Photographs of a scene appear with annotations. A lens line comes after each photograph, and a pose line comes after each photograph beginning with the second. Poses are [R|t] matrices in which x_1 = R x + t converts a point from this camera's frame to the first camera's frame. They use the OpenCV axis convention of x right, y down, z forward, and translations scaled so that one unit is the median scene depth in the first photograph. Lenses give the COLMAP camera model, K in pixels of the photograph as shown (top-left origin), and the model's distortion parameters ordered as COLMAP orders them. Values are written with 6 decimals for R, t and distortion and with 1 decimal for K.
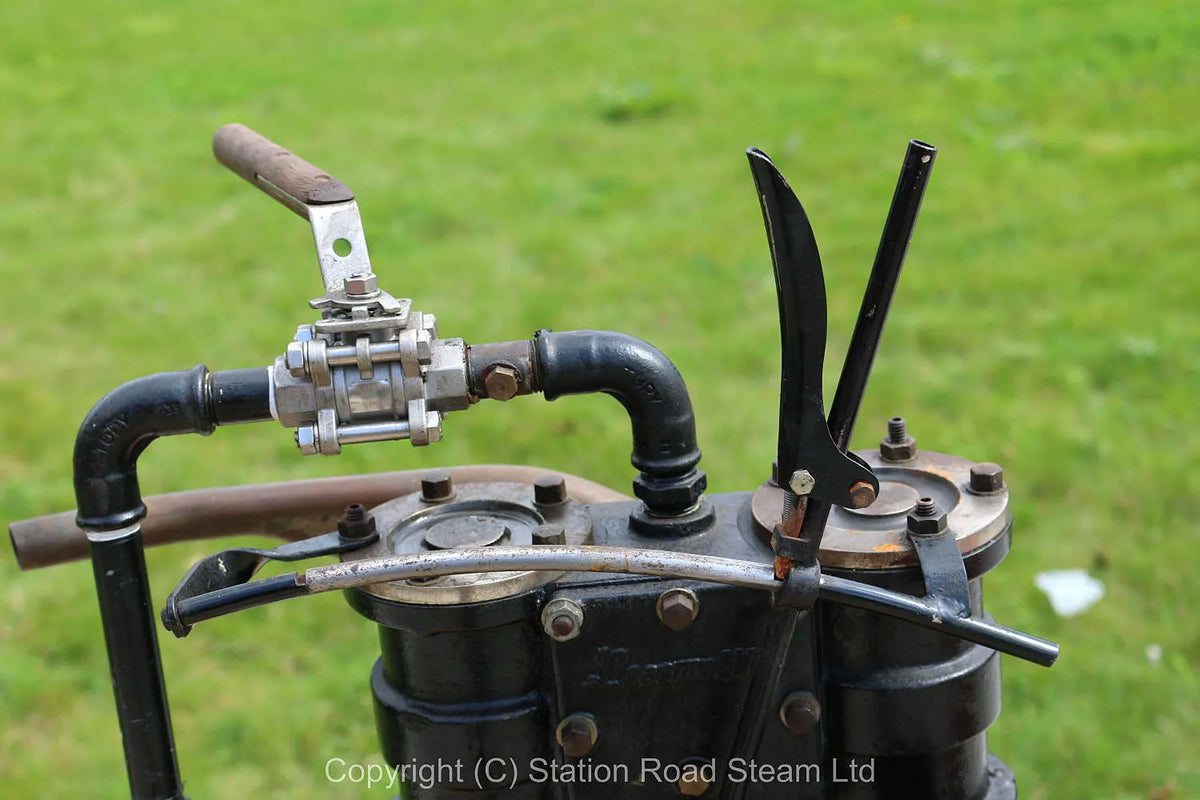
lens RADIAL K [[2156.5, 0, 600.0], [0, 2156.5, 400.0], [0, 0, 1]] dist [-0.007761, 0.008956]
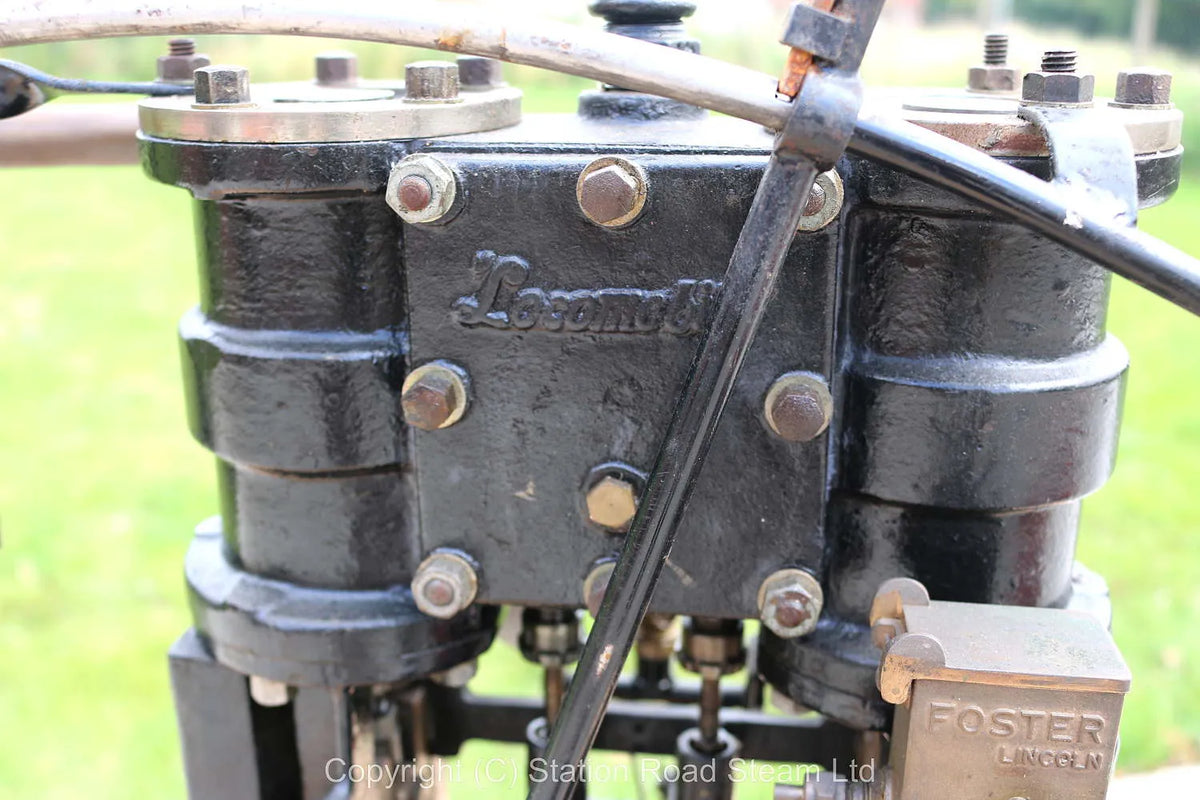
lens RADIAL K [[1131.4, 0, 604.2], [0, 1131.4, 420.8], [0, 0, 1]] dist [-0.144352, 0.110643]
pose [[0.983439, 0.133048, -0.123072, 0.079143], [-0.137333, 0.990157, -0.026979, 0.164955], [0.118271, 0.043434, 0.992031, 0.687264]]
